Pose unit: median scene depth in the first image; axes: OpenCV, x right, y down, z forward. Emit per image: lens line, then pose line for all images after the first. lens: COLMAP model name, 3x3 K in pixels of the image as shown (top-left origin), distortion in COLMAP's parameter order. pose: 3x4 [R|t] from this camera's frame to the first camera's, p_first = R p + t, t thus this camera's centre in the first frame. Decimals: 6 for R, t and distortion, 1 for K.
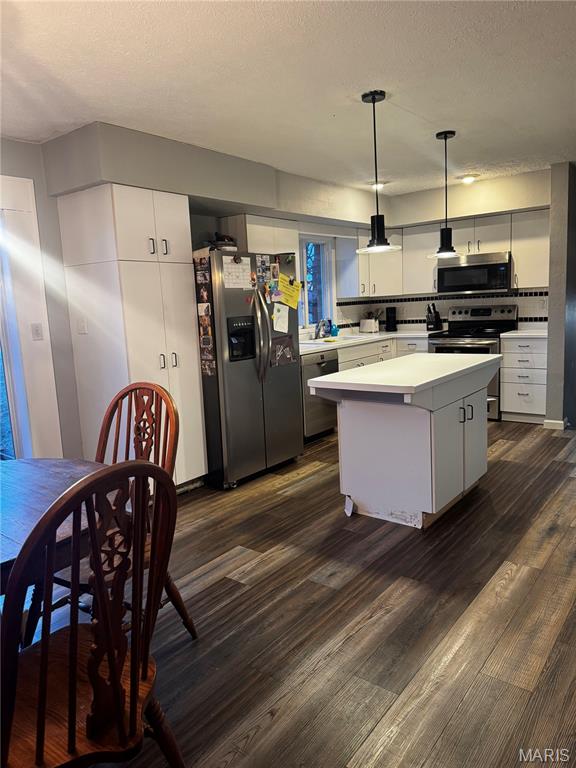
lens RADIAL K [[542.9, 0, 288.5], [0, 542.9, 385.3], [0, 0, 1]] dist [0.062629, -0.076239]
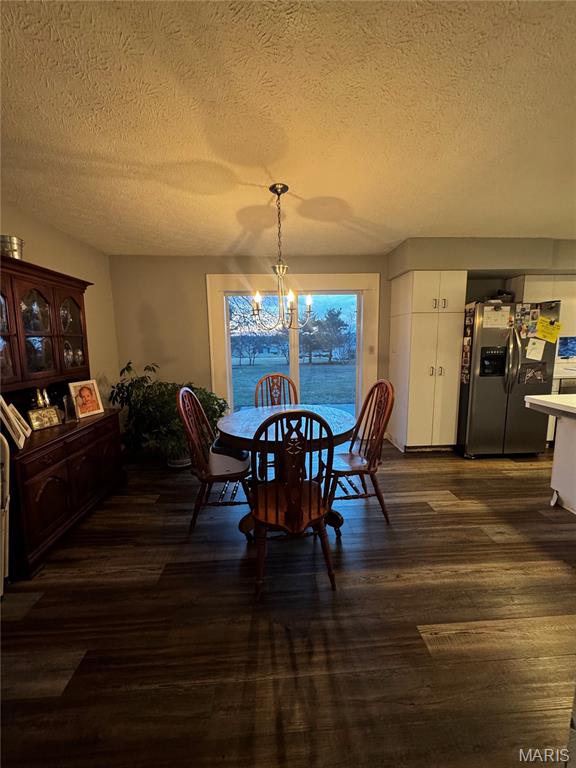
lens RADIAL K [[307.3, 0, 282.9], [0, 307.3, 383.7], [0, 0, 1]] dist [-0.000234, -0.000776]
pose [[0.647731, 0.139614, -0.748967, 0.176390], [-0.128465, 0.989005, 0.073258, -0.014841], [0.750960, 0.048764, 0.658545, 0.023552]]
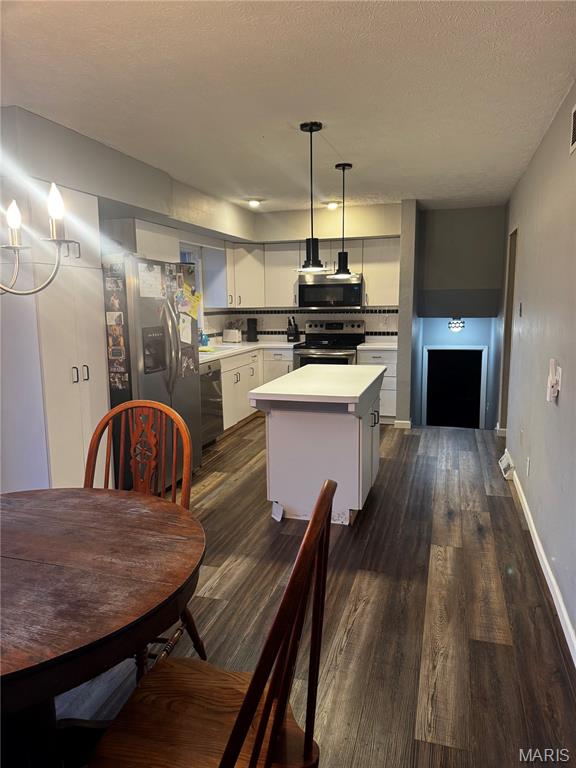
lens RADIAL K [[542.9, 0, 285.0], [0, 542.9, 390.3], [0, 0, 1]] dist [0.062629, -0.076239]
pose [[0.933437, -0.020739, 0.358141, -0.215114], [0.021836, 0.999761, 0.000981, -0.010358], [-0.358076, 0.006904, 0.933667, 0.018018]]
